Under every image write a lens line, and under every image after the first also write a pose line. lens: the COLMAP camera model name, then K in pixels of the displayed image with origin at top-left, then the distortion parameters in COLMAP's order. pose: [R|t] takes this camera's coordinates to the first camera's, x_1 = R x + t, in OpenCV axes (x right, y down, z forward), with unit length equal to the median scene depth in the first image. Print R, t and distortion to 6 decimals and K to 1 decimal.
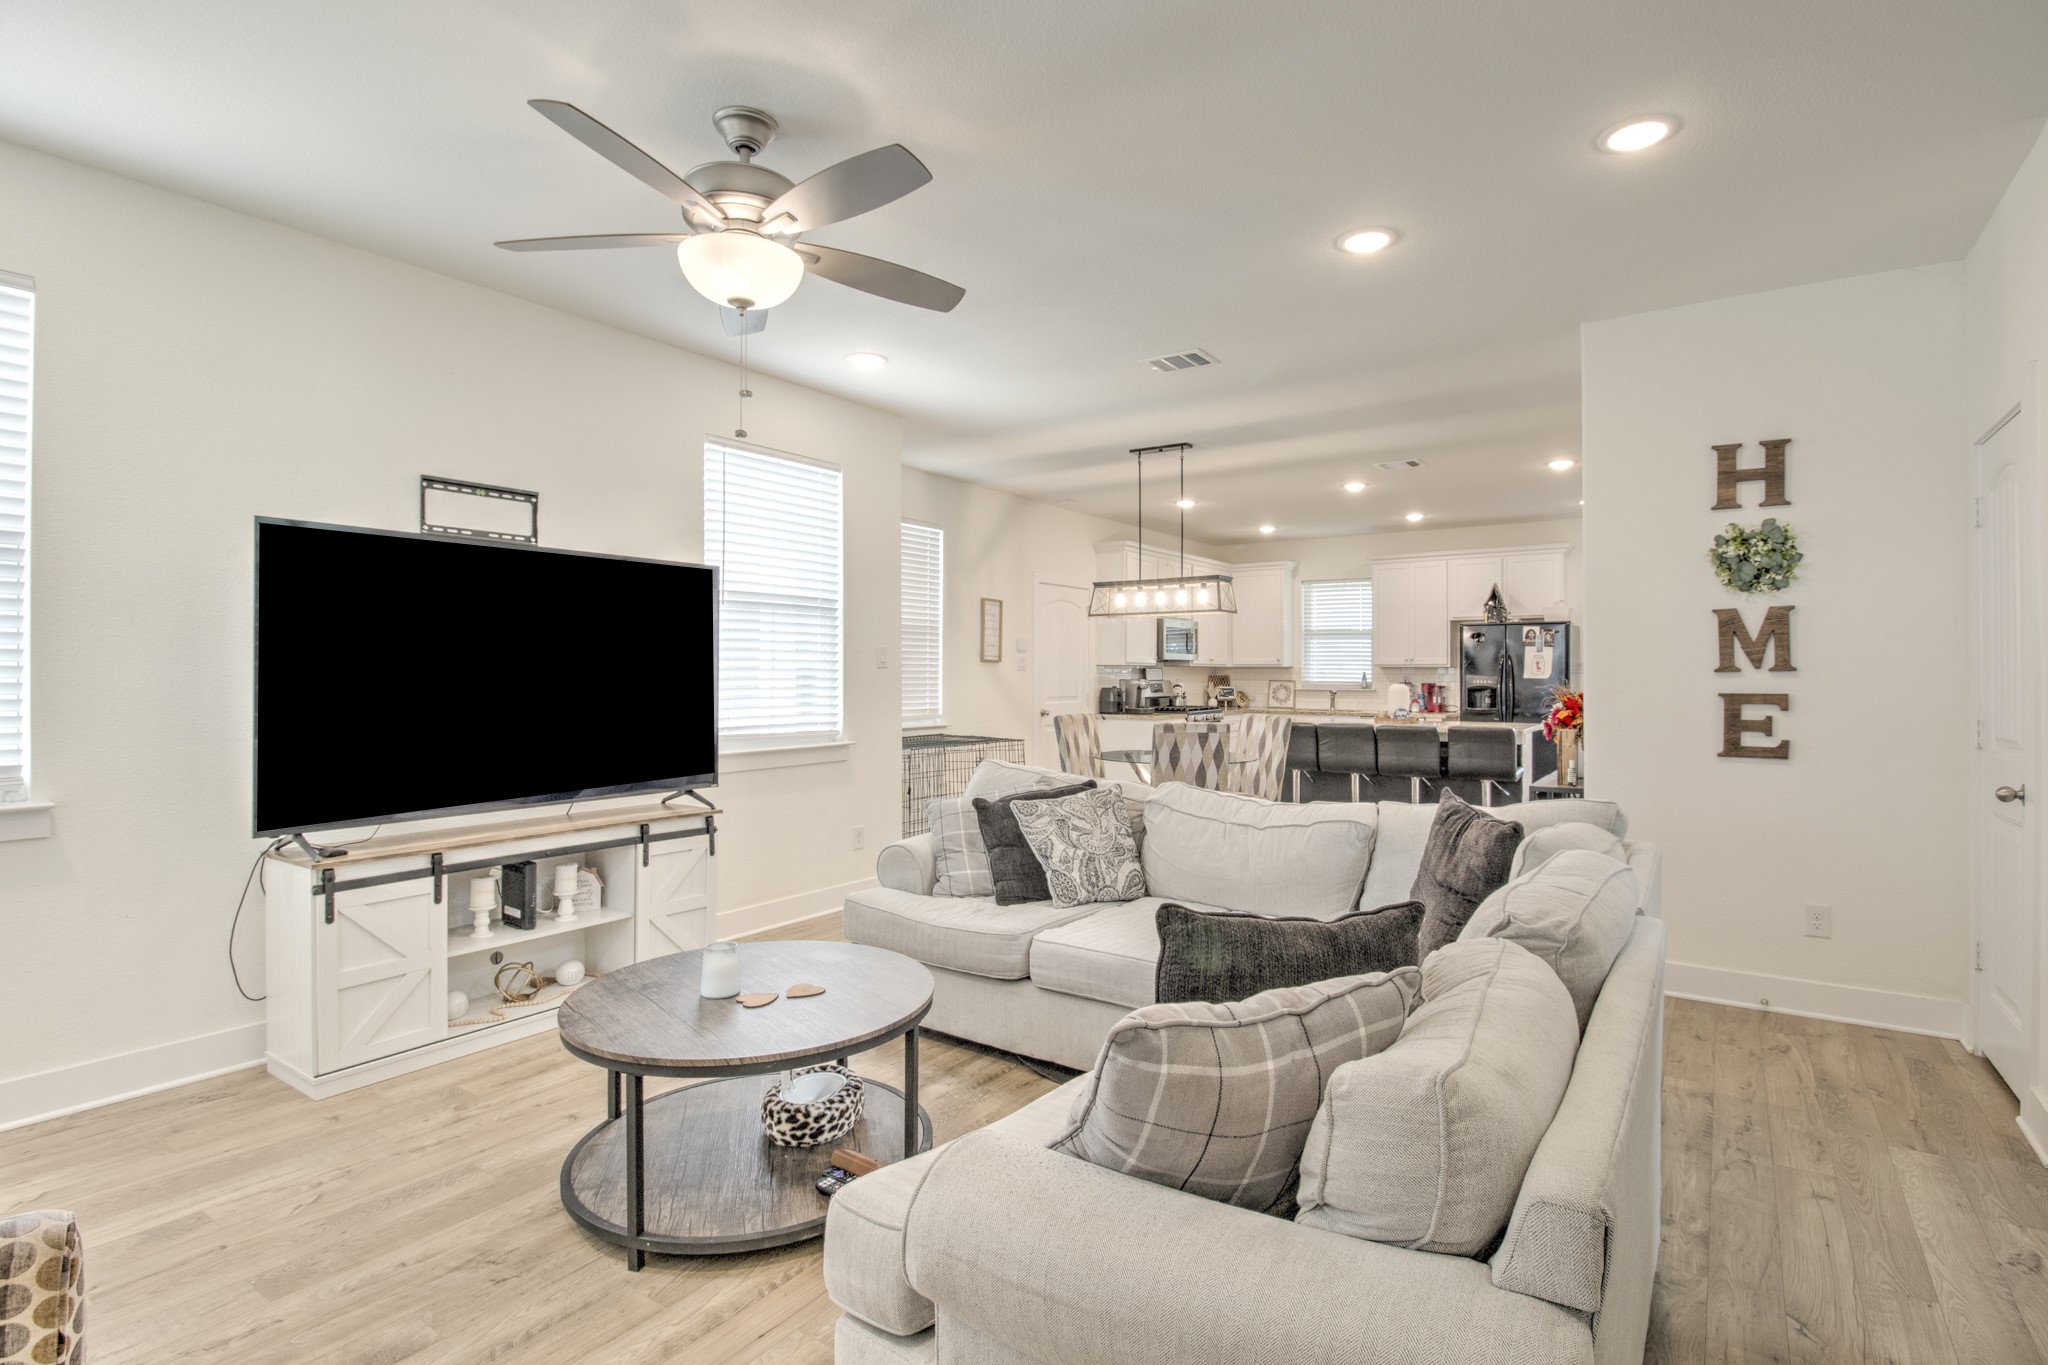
lens RADIAL K [[977.3, 0, 1047.8], [0, 977.3, 672.9], [0, 0, 1]] dist [0.001064, -0.013926]
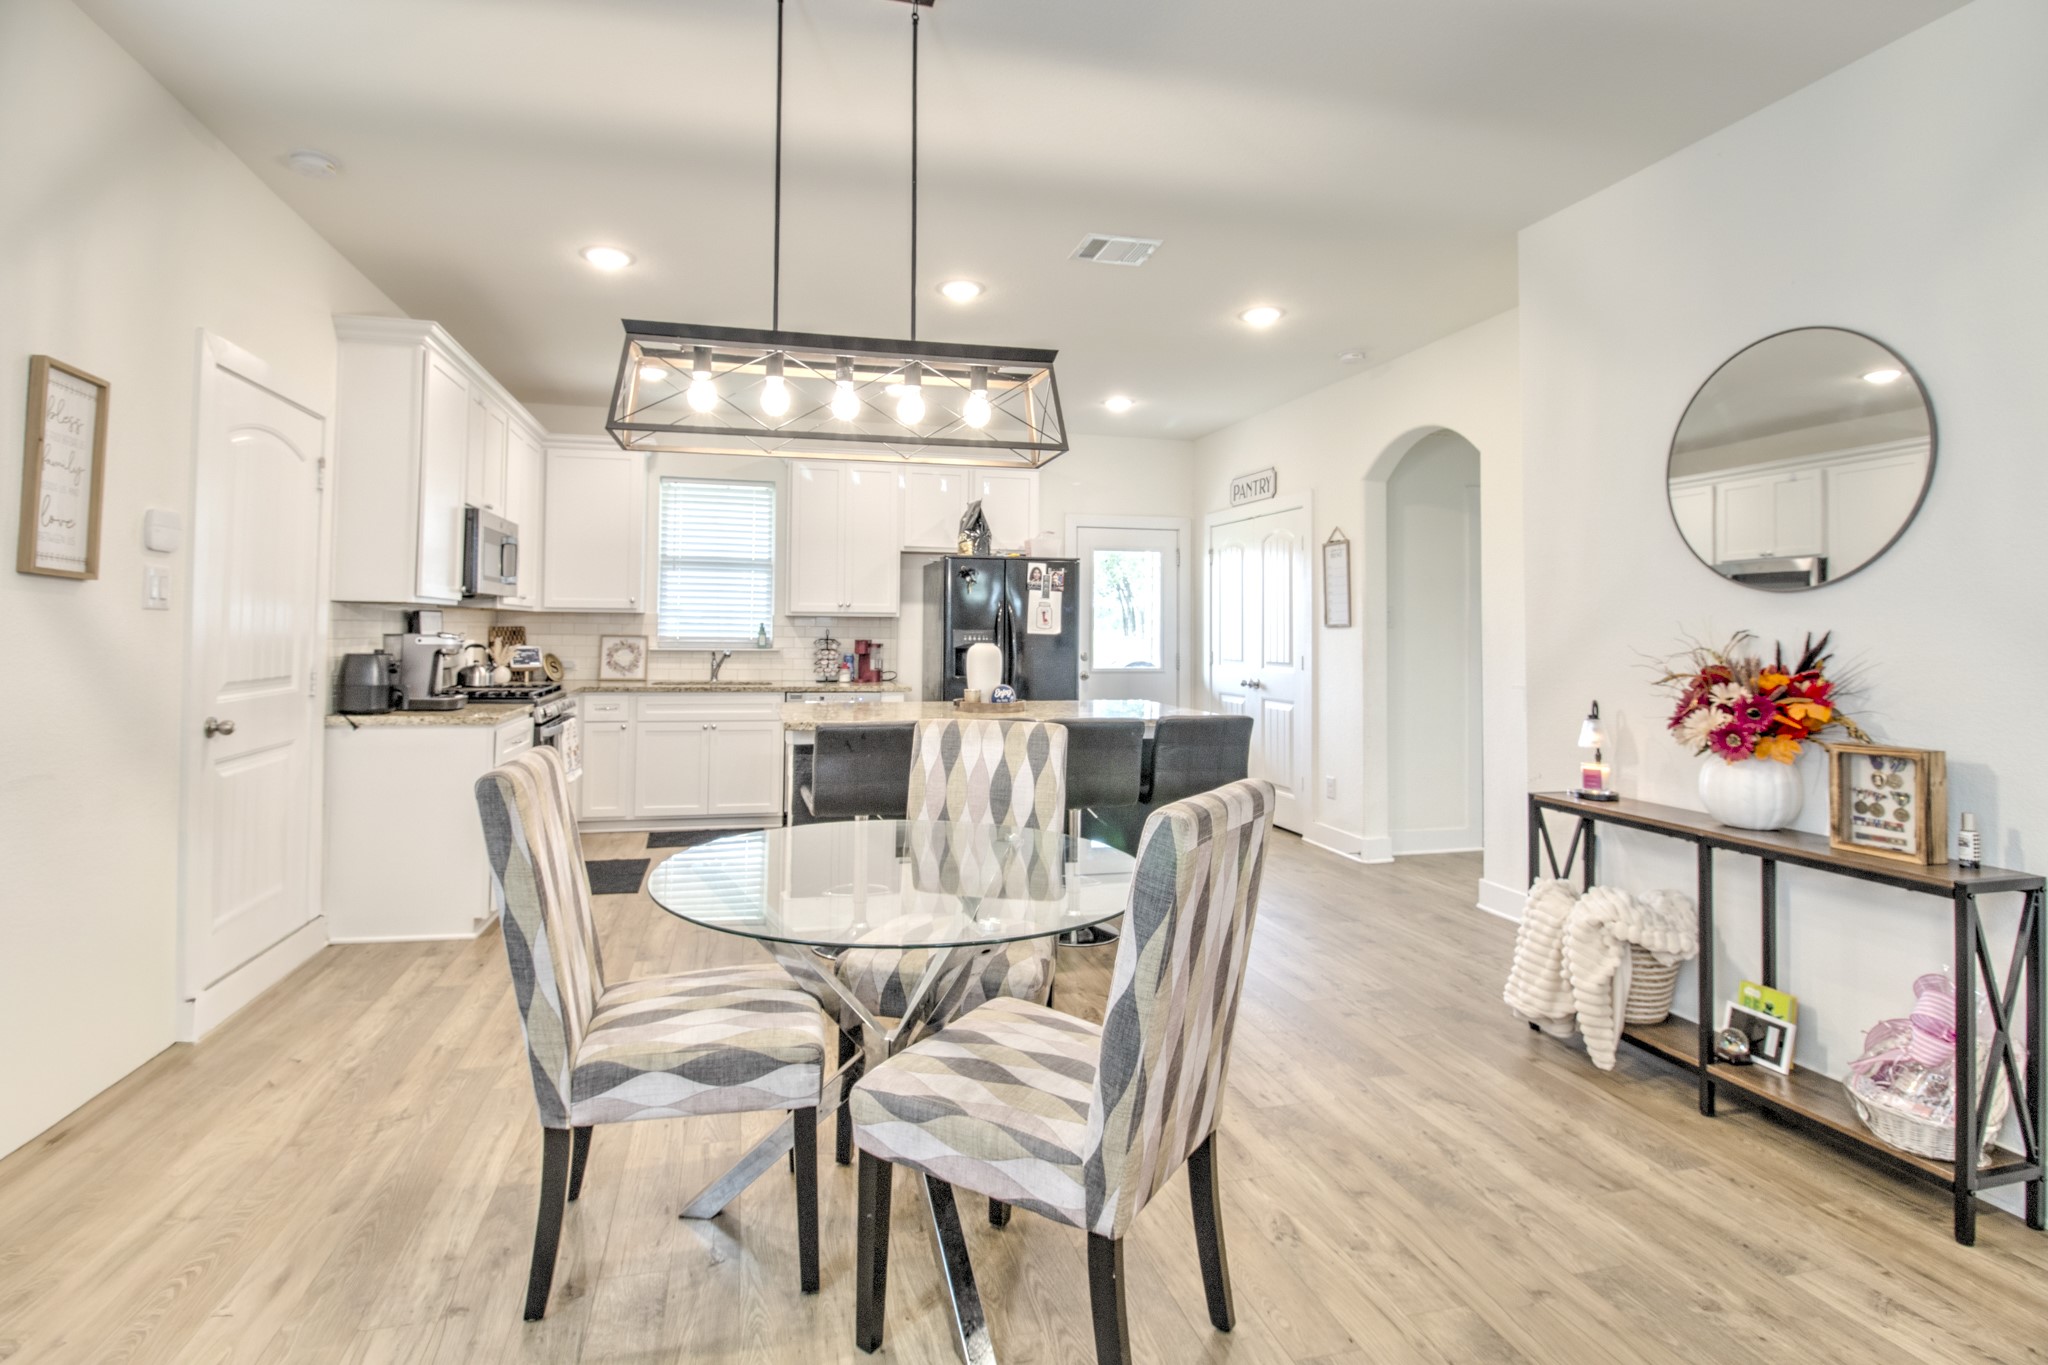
lens RADIAL K [[985.9, 0, 975.5], [0, 985.9, 598.9], [0, 0, 1]] dist [-0.002048, -0.000696]
pose [[0.680265, 0.026596, 0.732484, -0.087987], [-0.007984, 0.999551, -0.028879, 0.001486], [-0.732923, 0.013797, 0.680171, 0.595254]]
